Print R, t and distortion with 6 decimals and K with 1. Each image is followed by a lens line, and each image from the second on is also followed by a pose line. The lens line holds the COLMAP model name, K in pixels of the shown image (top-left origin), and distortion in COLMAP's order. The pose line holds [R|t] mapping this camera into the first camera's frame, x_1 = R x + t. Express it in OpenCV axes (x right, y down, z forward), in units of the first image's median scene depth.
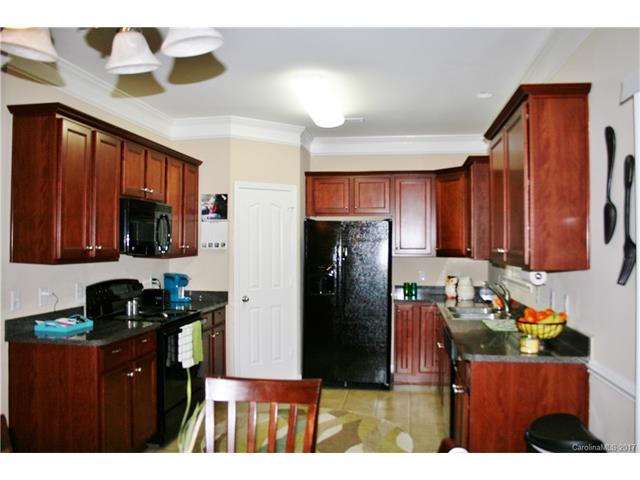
lens RADIAL K [[551.9, 0, 322.6], [0, 551.9, 243.5], [0, 0, 1]] dist [-0.096382, 0.046354]
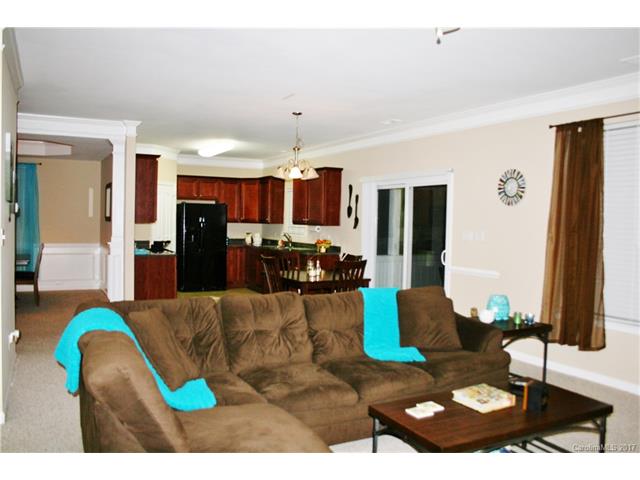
lens RADIAL K [[551.9, 0, 322.2], [0, 551.9, 238.3], [0, 0, 1]] dist [-0.096382, 0.046354]
pose [[0.798547, -0.004763, 0.601913, -0.807862], [-0.019217, 0.999257, 0.033403, 0.007405], [-0.601625, -0.038241, 0.797863, -0.804479]]
